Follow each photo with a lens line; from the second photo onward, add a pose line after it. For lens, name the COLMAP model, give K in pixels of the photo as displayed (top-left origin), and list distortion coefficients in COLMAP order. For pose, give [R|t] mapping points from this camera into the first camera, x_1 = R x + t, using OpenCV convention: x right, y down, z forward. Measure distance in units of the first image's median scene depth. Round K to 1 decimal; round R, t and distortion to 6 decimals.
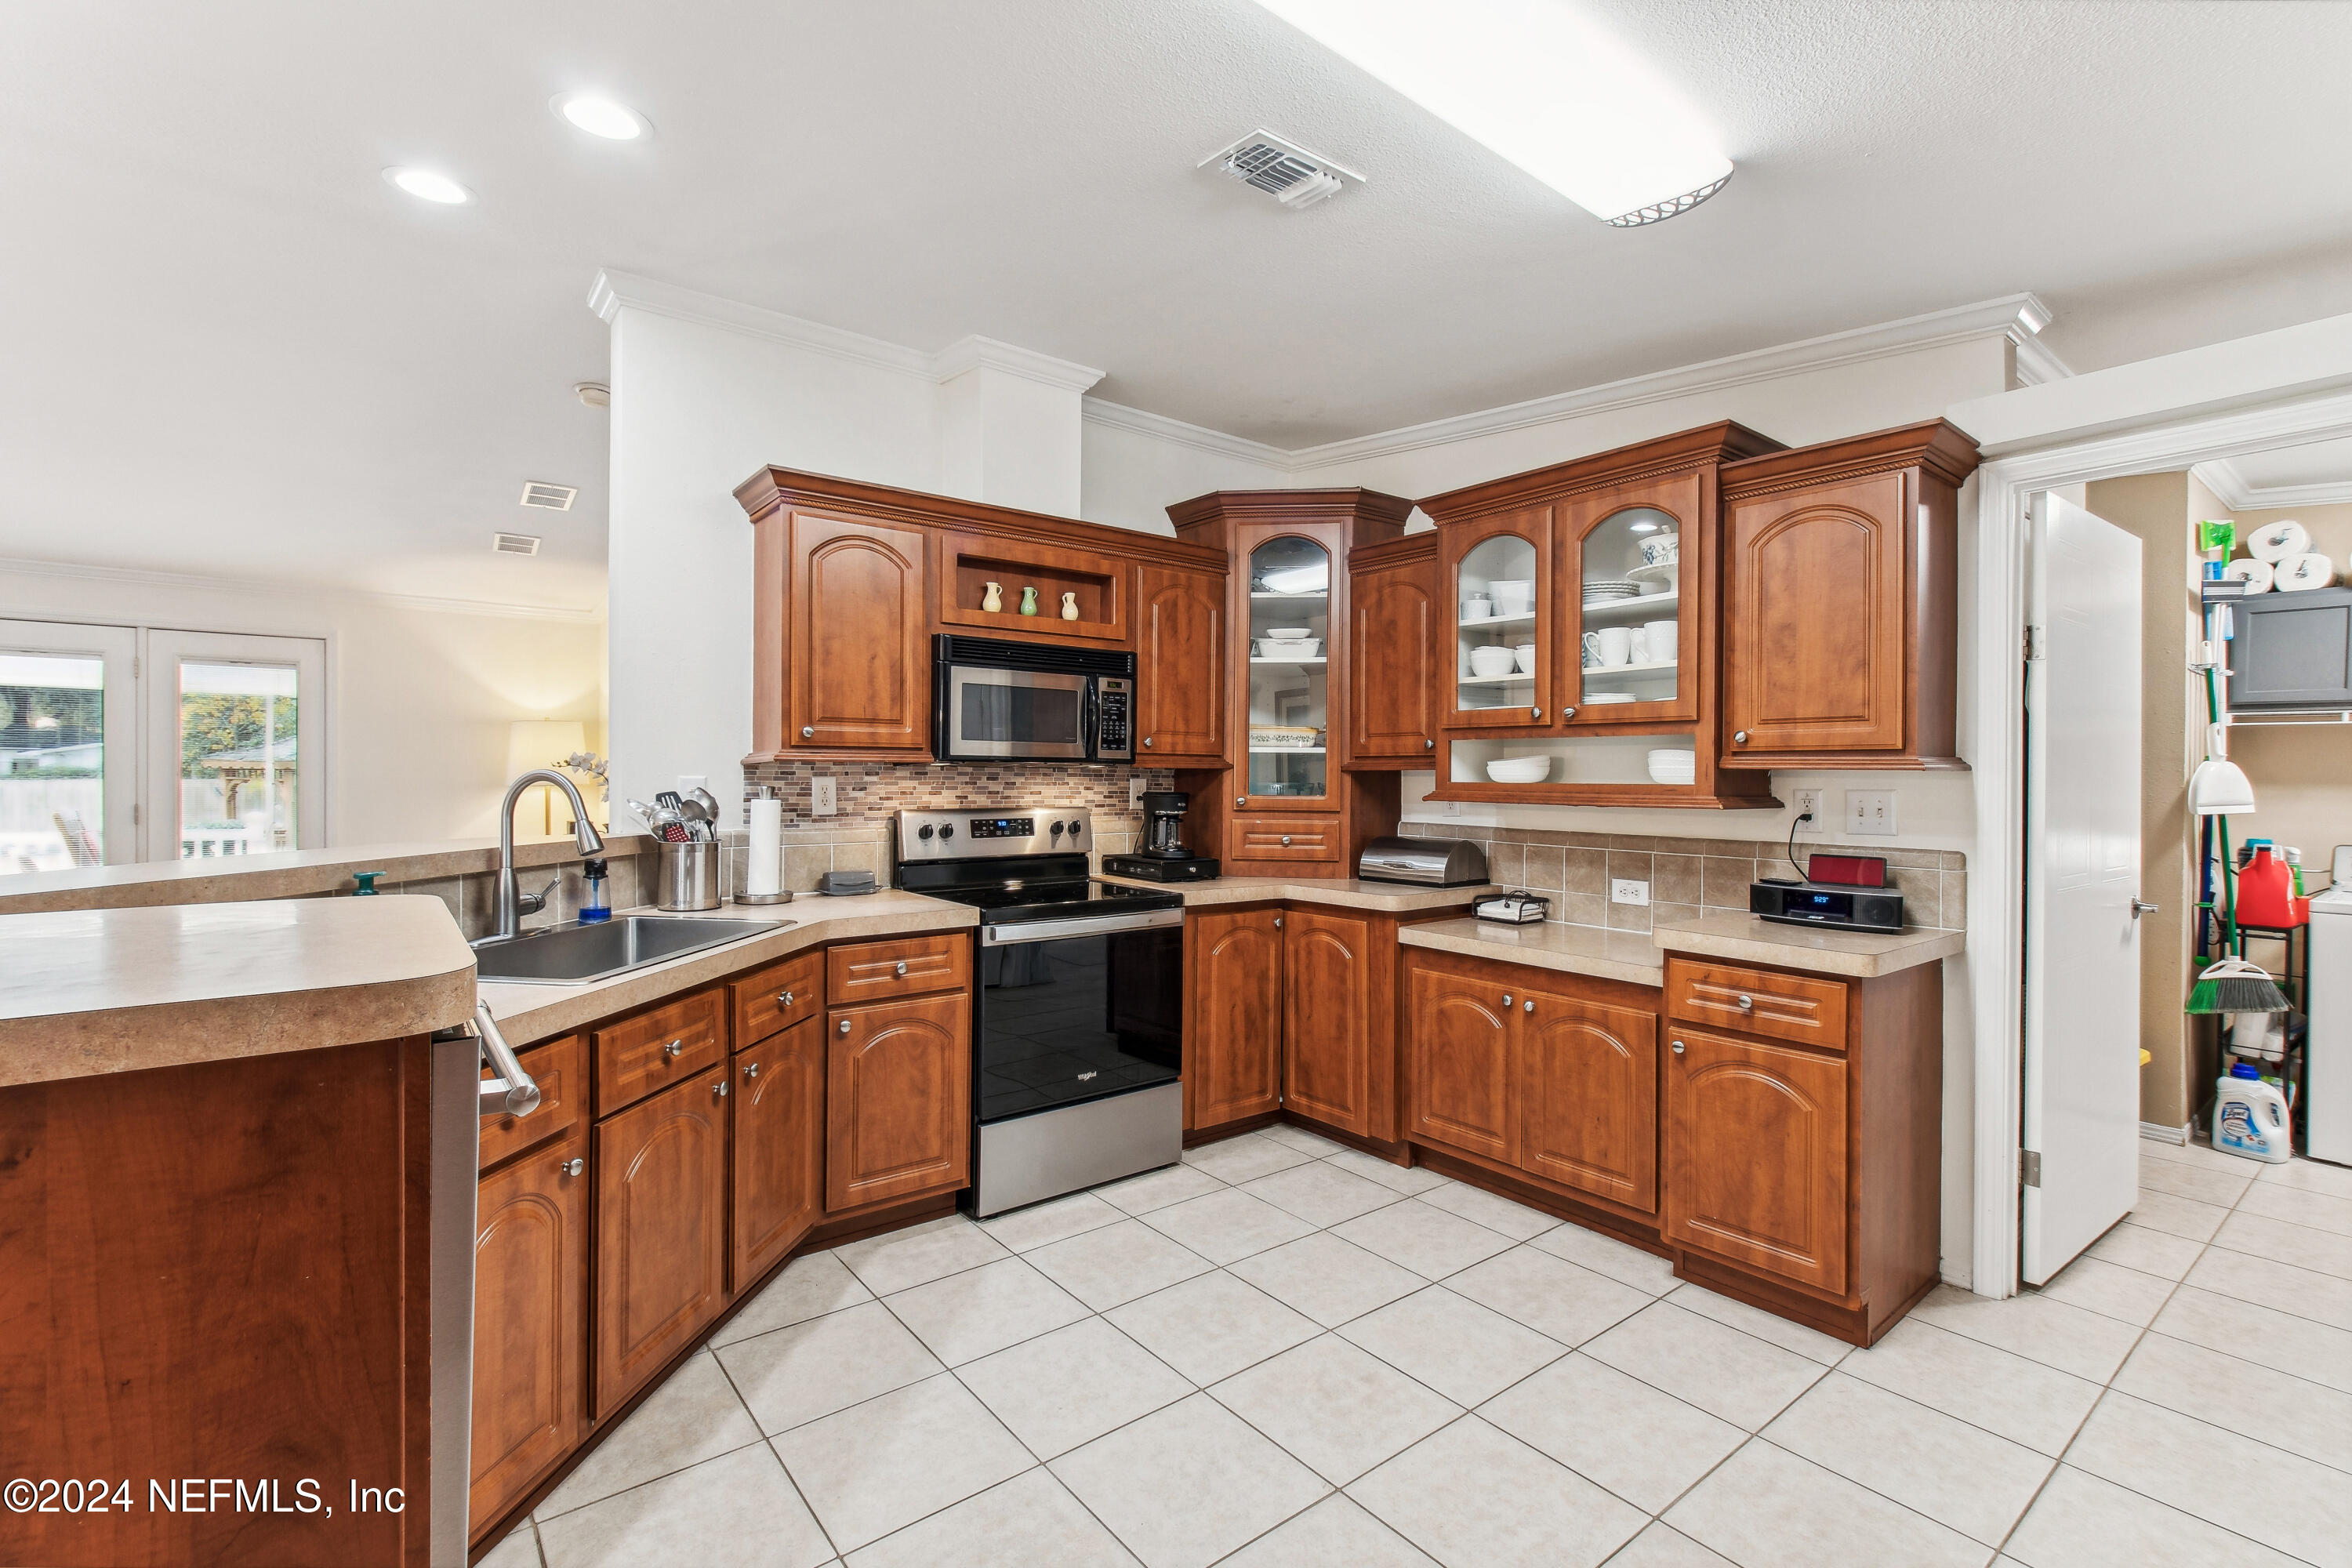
lens RADIAL K [[1054.9, 0, 1170.2], [0, 1054.9, 772.4], [0, 0, 1]] dist [0.002203, -0.000543]
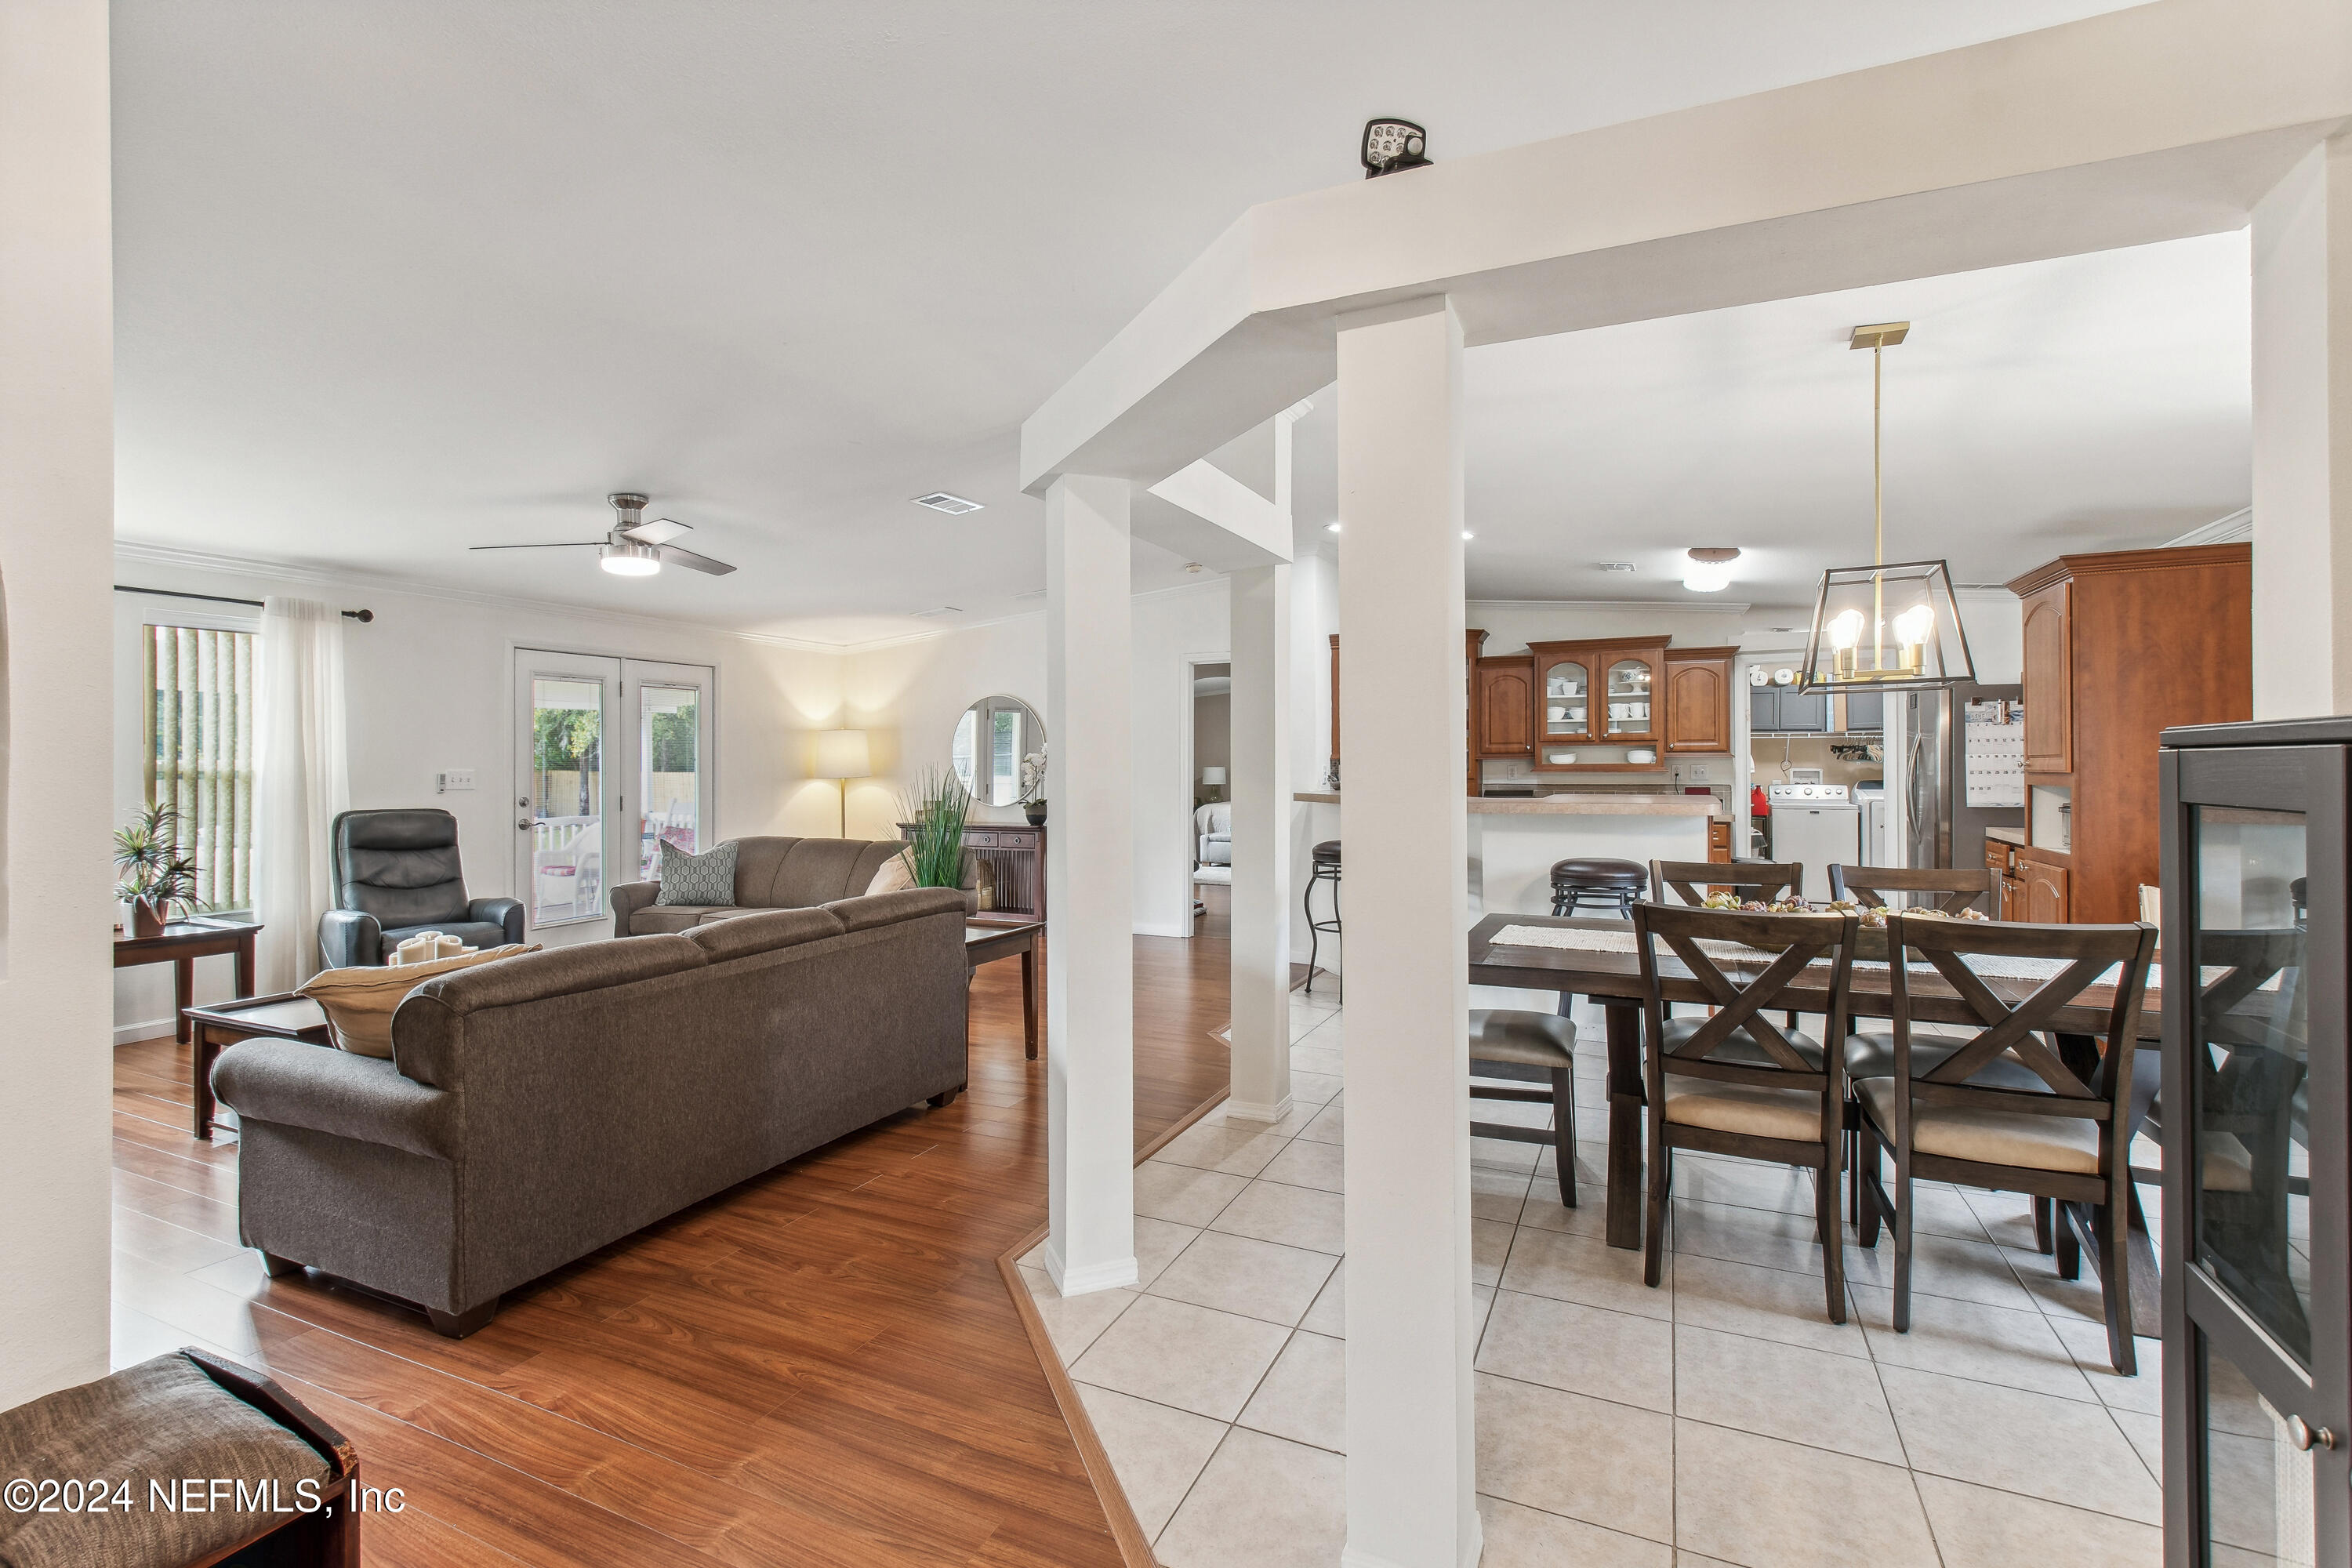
lens RADIAL K [[1060.1, 0, 1167.1], [0, 1060.1, 757.8], [0, 0, 1]] dist [0.001046, -0.010875]
pose [[0.893028, -0.007857, 0.449932, -1.538839], [0.010683, 0.999936, -0.003742, -0.006566], [-0.449874, 0.008148, 0.893055, -0.714430]]
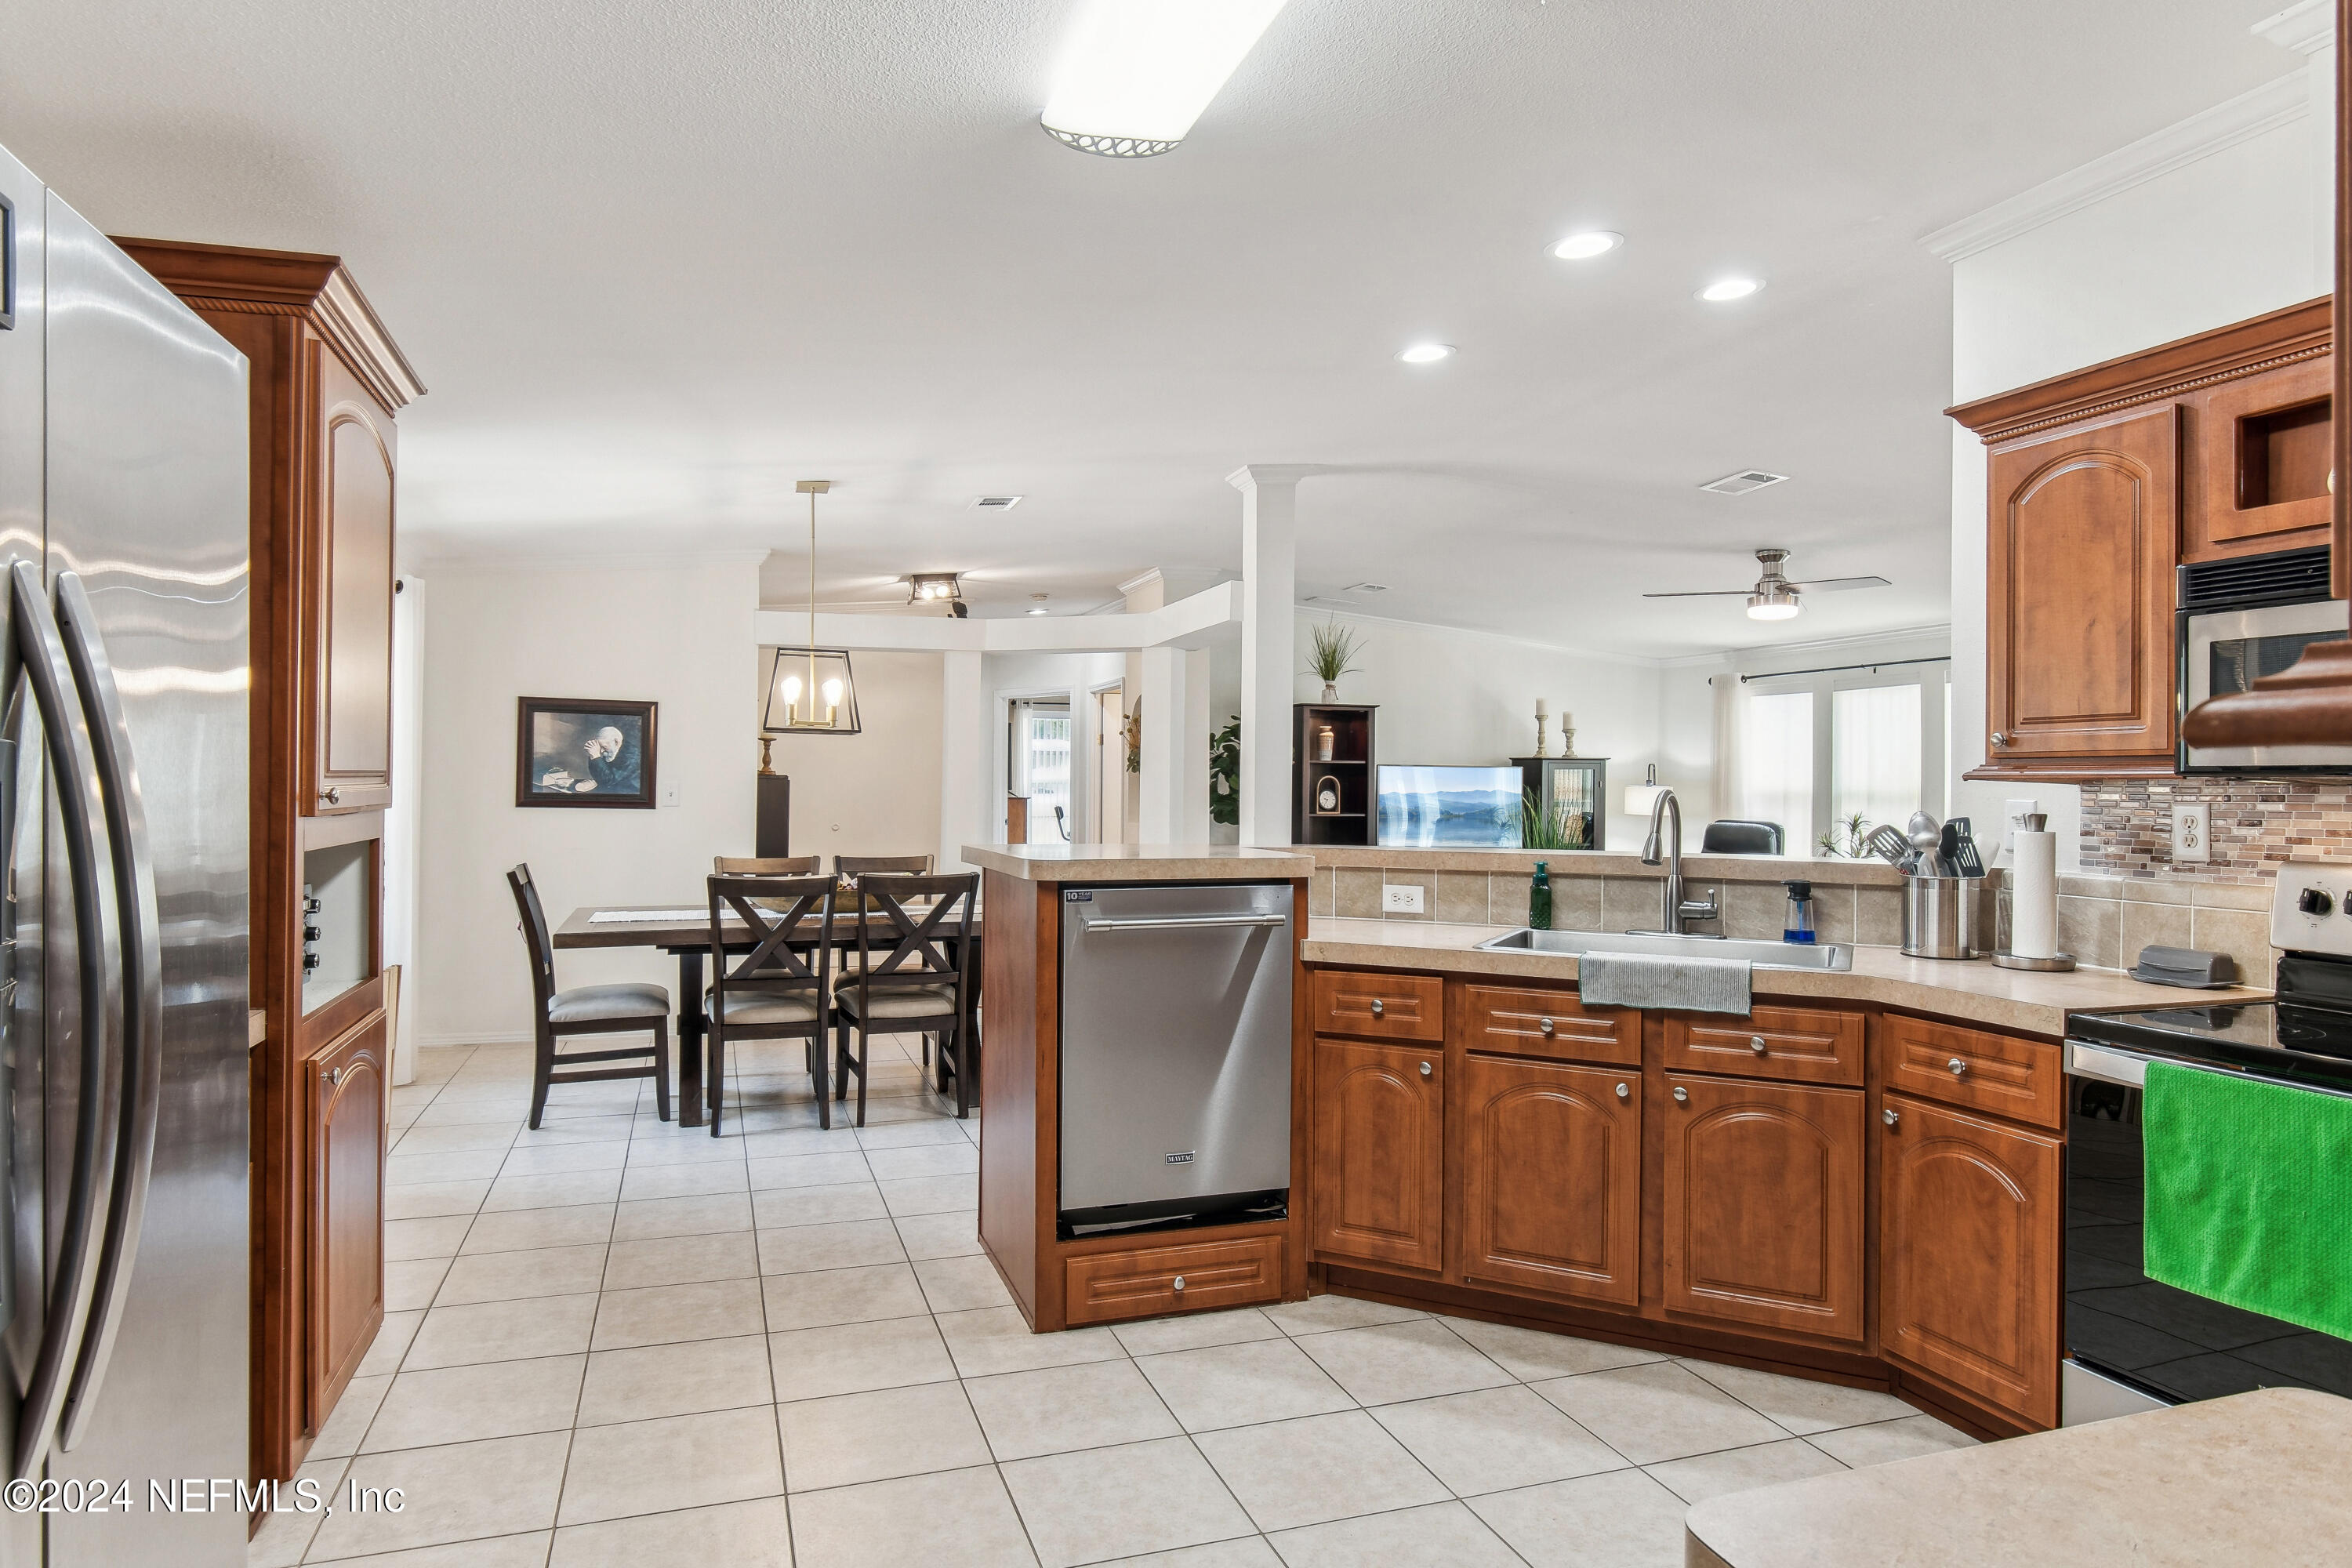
lens RADIAL K [[1387.7, 0, 1176.0], [0, 1387.7, 784.0], [0, 0, 1]] dist [-0.001744, -0.003903]
pose [[-0.328419, -0.007999, -0.944498, 0.646313], [-0.011551, 0.999923, -0.004452, 0.003330], [0.944462, 0.009448, -0.328486, 0.644523]]
